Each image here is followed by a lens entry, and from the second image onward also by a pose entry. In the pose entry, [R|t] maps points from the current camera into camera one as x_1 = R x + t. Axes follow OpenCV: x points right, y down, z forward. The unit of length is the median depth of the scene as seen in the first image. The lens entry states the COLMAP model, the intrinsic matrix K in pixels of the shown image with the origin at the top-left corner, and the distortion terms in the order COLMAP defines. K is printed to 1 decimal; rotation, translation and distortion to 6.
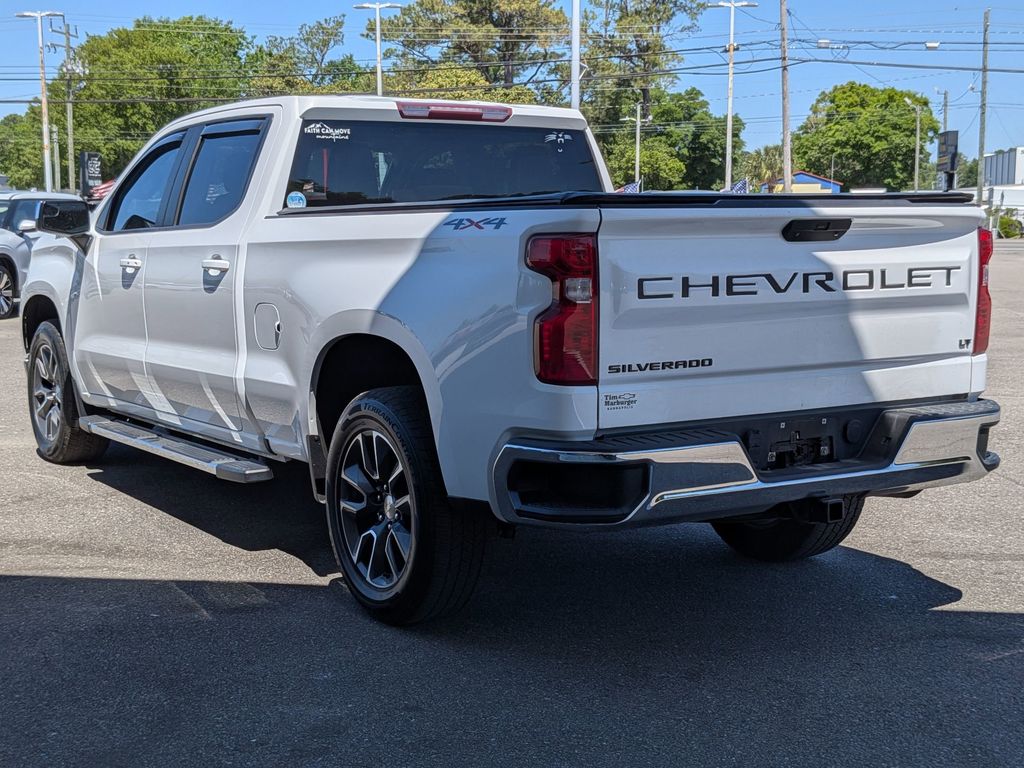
lens RADIAL K [[1482.6, 0, 529.2], [0, 1482.6, 396.9], [0, 0, 1]] dist [0.091450, 0.000000]
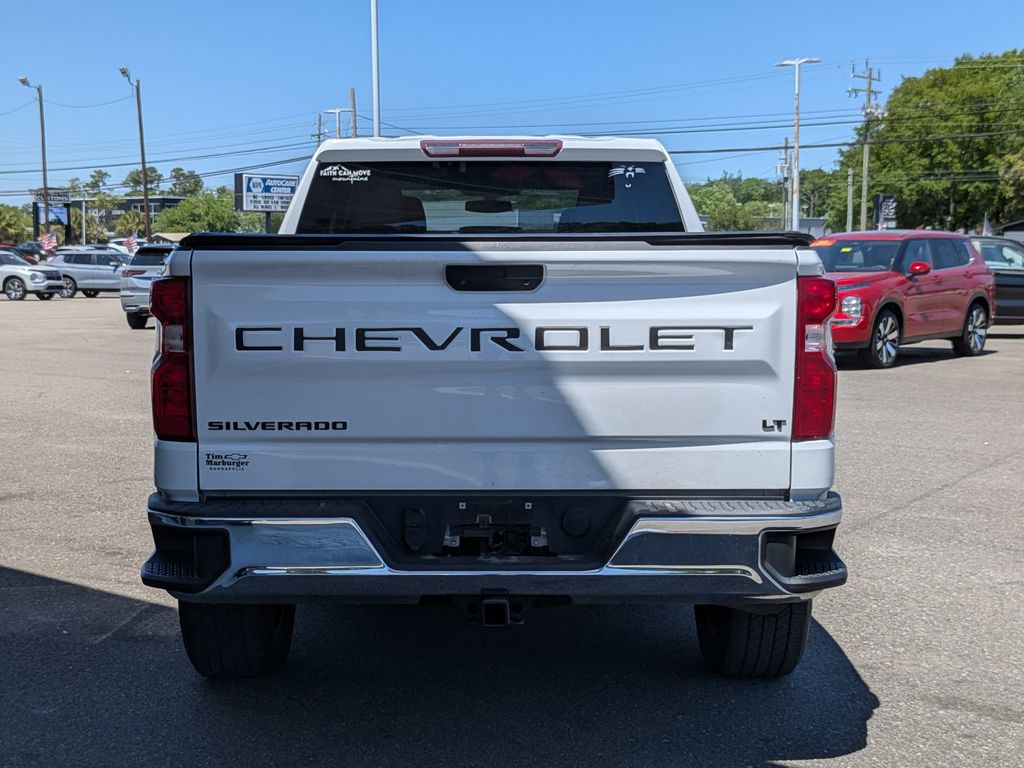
lens RADIAL K [[1482.6, 0, 495.5], [0, 1482.6, 407.4], [0, 0, 1]] dist [0.091450, 0.000000]
pose [[0.840983, 0.056672, -0.538085, 0.082278], [-0.067257, 0.997736, -0.000034, -0.004921], [0.536864, 0.036218, 0.842891, 0.037630]]
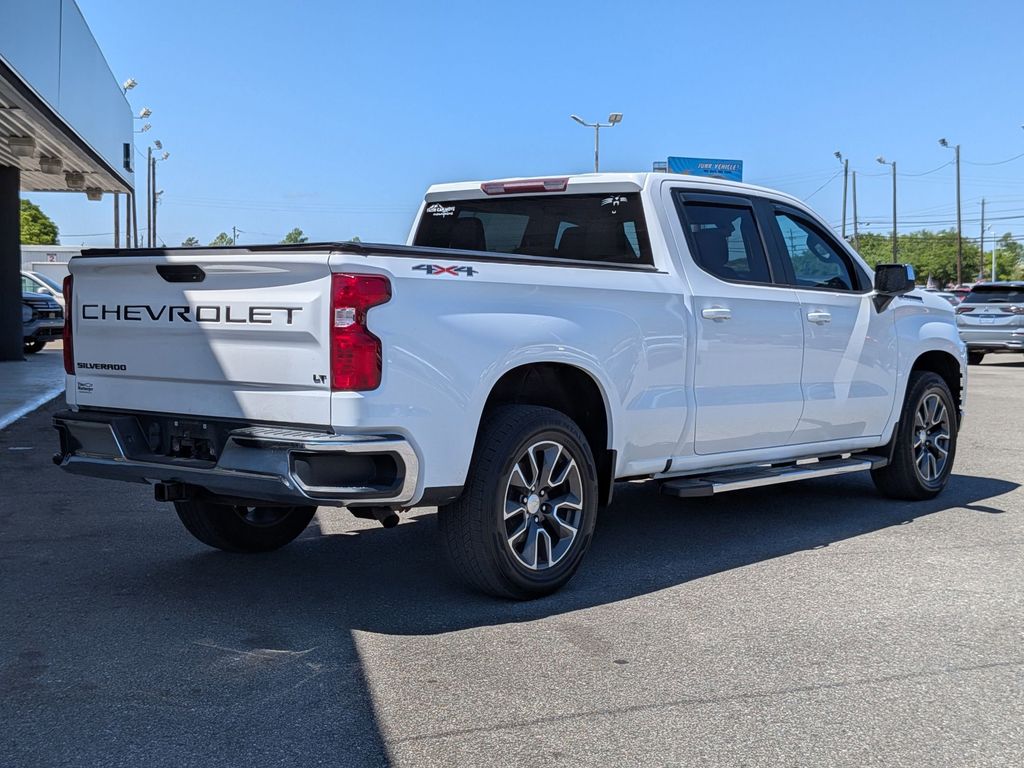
lens RADIAL K [[1482.6, 0, 511.9], [0, 1482.6, 382.8], [0, 0, 1]] dist [0.091450, 0.000000]
pose [[0.309514, 0.058417, -0.949099, 0.192070], [-0.123481, 0.992129, 0.020797, -0.010205], [0.942843, 0.110758, 0.314291, 0.111018]]
